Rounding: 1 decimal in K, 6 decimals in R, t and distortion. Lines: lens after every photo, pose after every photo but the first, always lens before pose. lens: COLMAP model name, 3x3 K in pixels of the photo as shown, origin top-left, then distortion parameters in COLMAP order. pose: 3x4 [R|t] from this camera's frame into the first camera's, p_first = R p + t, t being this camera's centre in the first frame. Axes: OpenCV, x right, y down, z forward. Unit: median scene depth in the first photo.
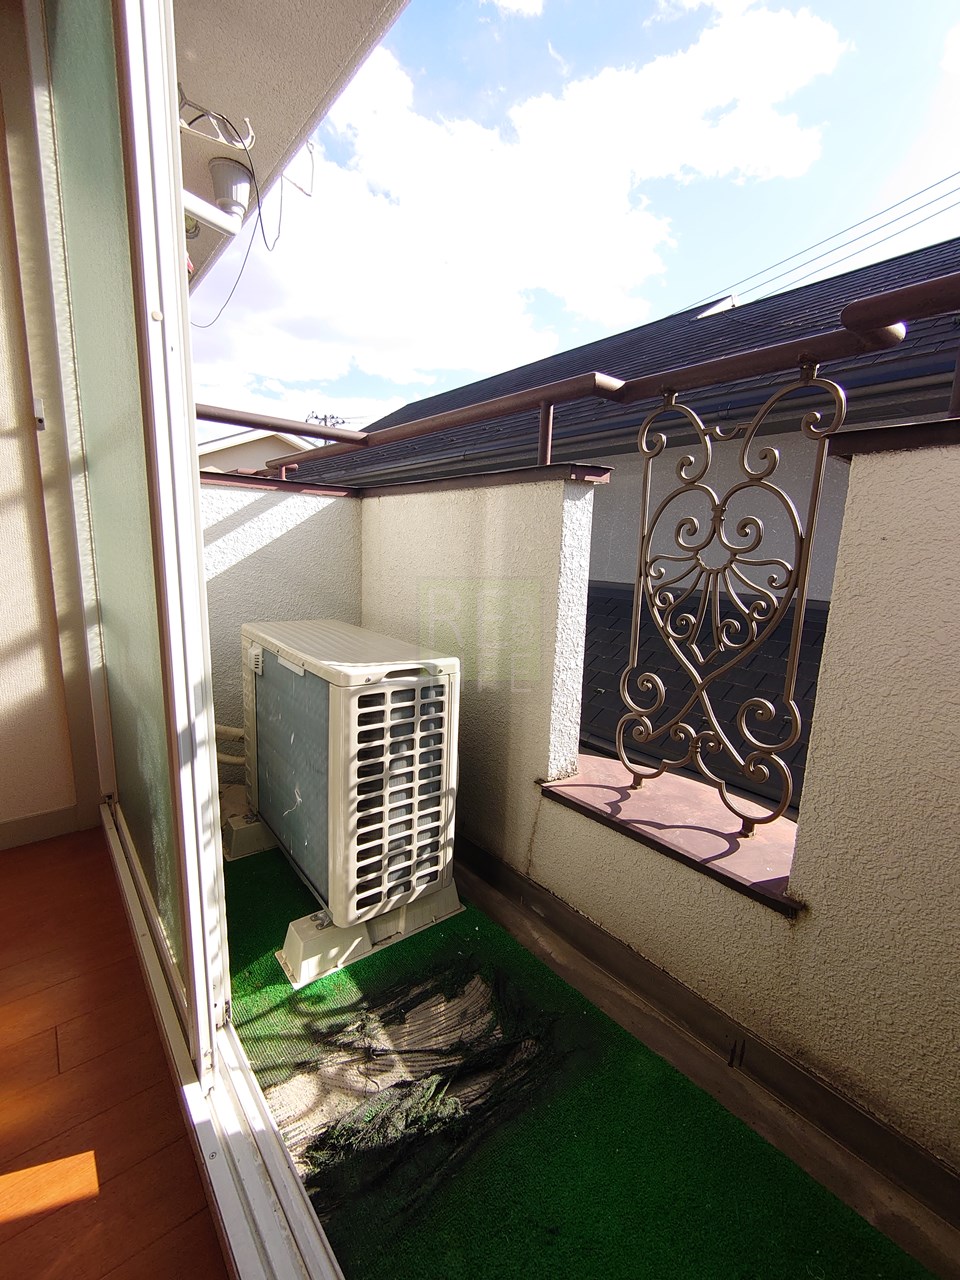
lens RADIAL K [[553.9, 0, 478.9], [0, 553.9, 643.5], [0, 0, 1]] dist [0.003457, -0.003058]
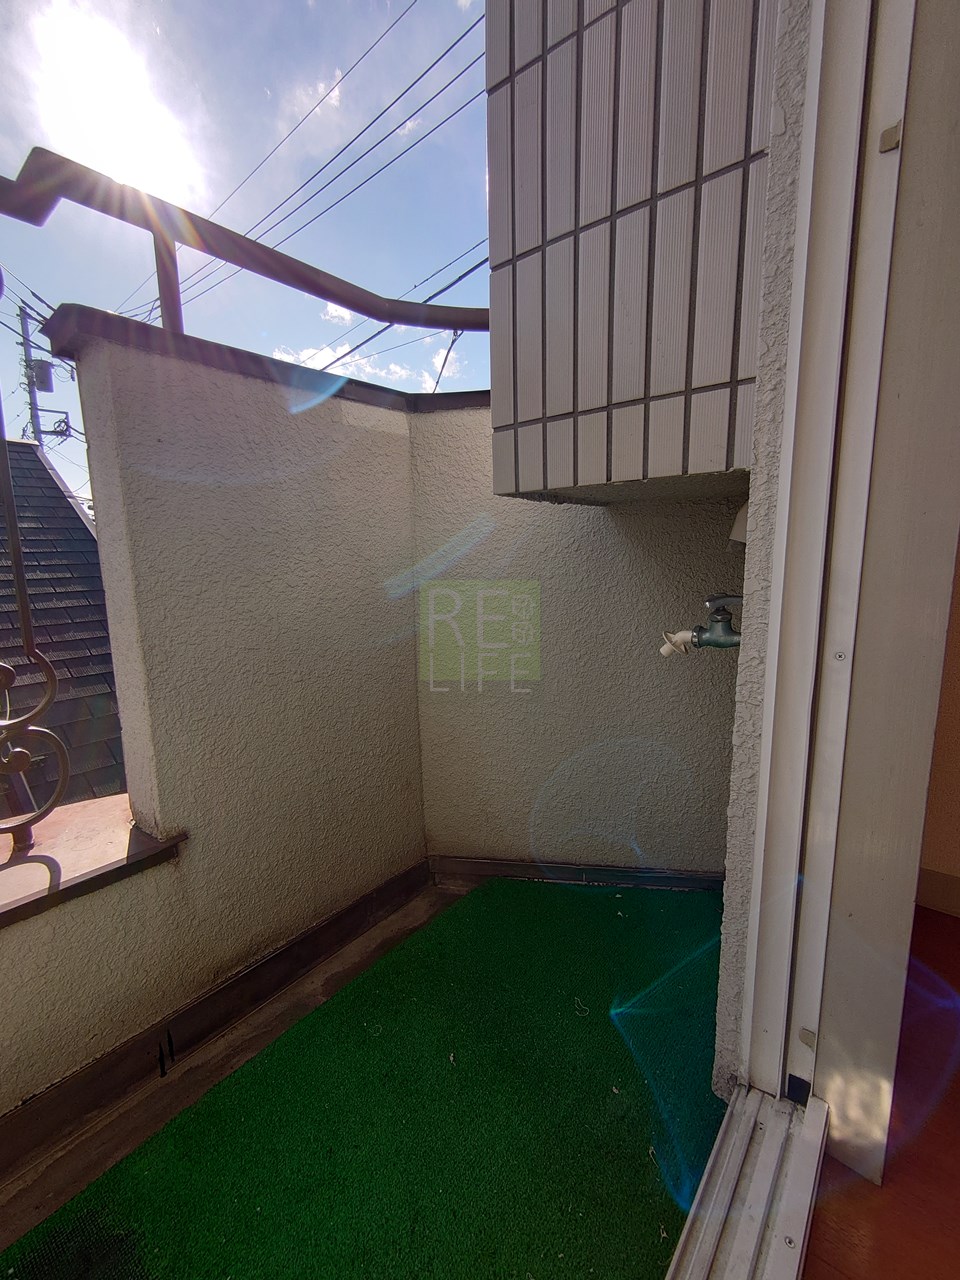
lens RADIAL K [[553.9, 0, 479.5], [0, 553.9, 638.3], [0, 0, 1]] dist [0.003457, -0.003058]
pose [[-0.204628, -0.178591, 0.962410, -0.371756], [0.184607, 0.958529, 0.217122, 0.039198], [-0.961274, 0.222097, -0.163173, 0.595436]]
